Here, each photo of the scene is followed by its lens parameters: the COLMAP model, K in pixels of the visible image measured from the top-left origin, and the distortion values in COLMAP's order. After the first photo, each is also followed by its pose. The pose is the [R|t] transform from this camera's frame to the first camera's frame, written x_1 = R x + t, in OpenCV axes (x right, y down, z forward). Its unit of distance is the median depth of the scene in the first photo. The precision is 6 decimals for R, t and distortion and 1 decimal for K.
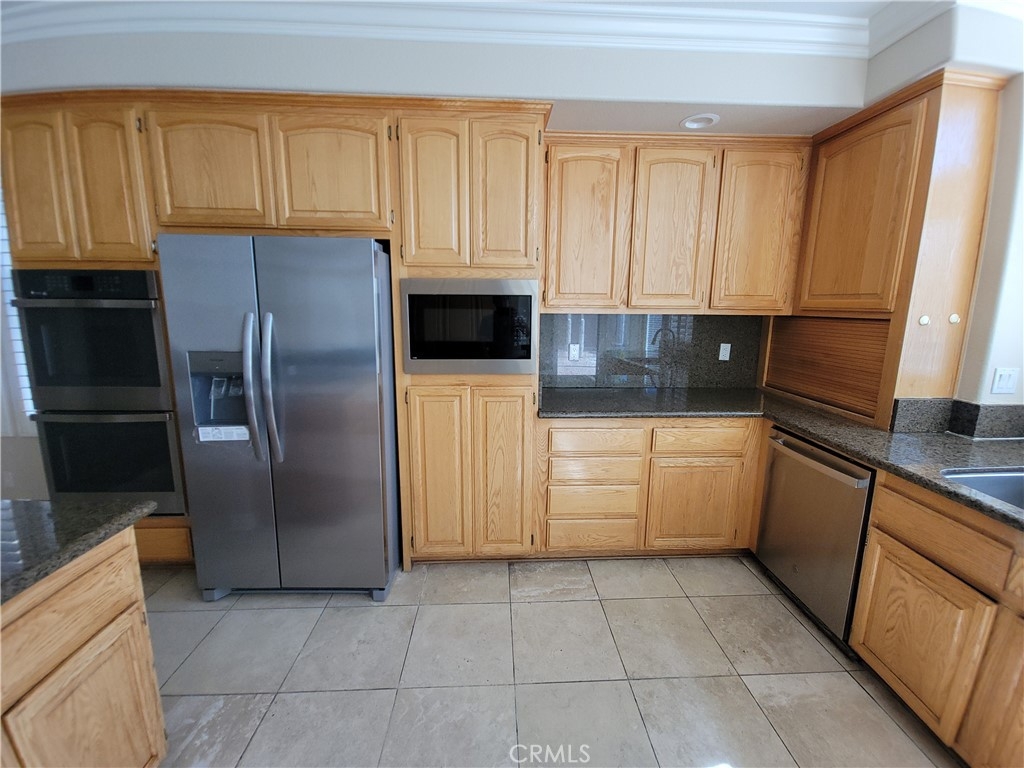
lens RADIAL K [[416.6, 0, 513.7], [0, 416.6, 375.6], [0, 0, 1]] dist [0.011138, -0.006731]
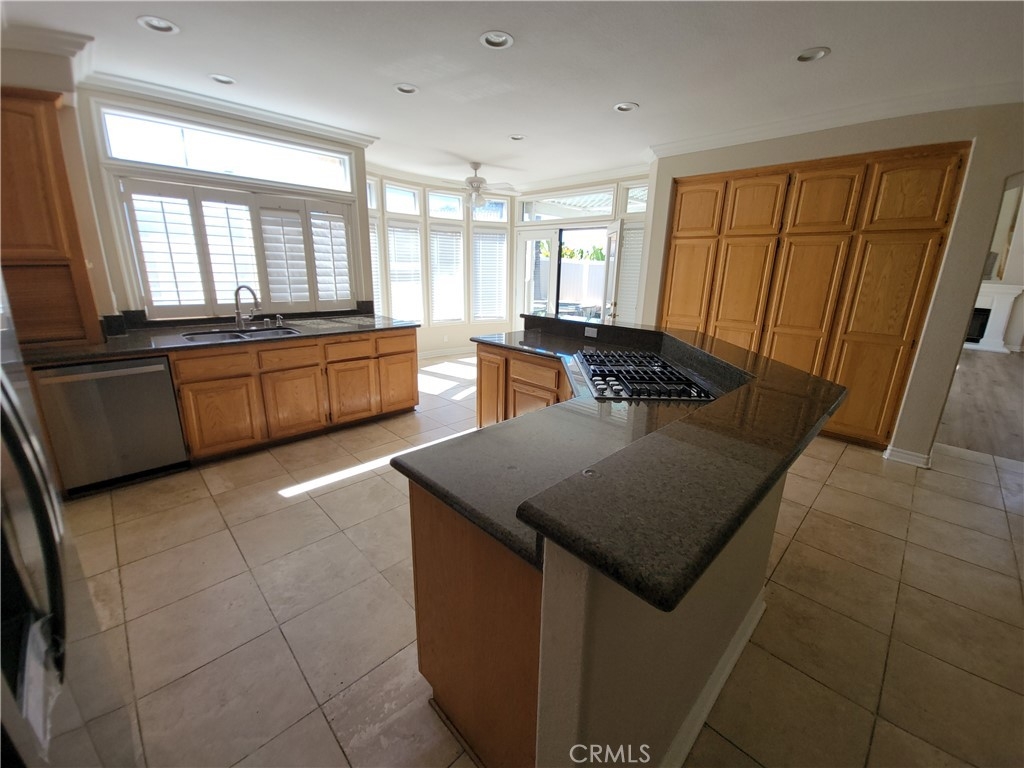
lens RADIAL K [[416.6, 0, 516.0], [0, 416.6, 377.9], [0, 0, 1]] dist [0.011138, -0.006731]
pose [[-0.670709, -0.217184, 0.709211, -0.977479], [0.099073, 0.921370, 0.375848, -0.140035], [-0.735074, 0.322348, -0.596454, 0.732179]]
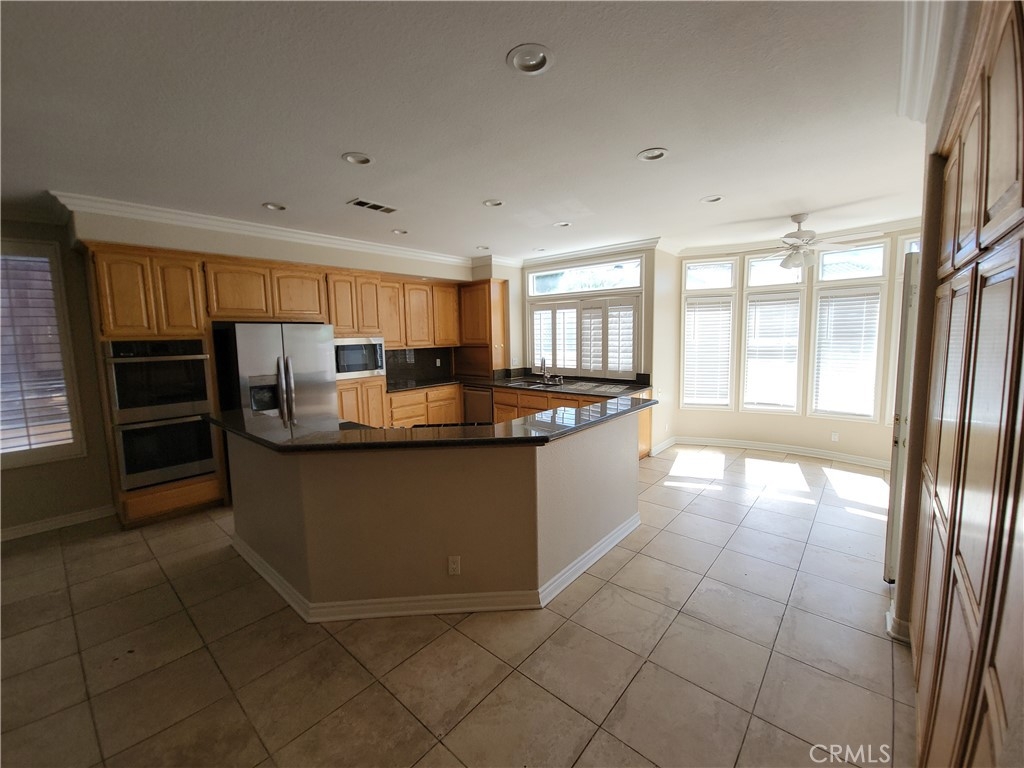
lens RADIAL K [[416.6, 0, 511.7], [0, 416.6, 378.2], [0, 0, 1]] dist [0.011138, -0.006731]
pose [[0.696888, -0.101217, 0.710002, -1.149320], [0.149785, 0.988700, -0.006071, 0.138235], [-0.701364, 0.110578, 0.704174, -1.220748]]
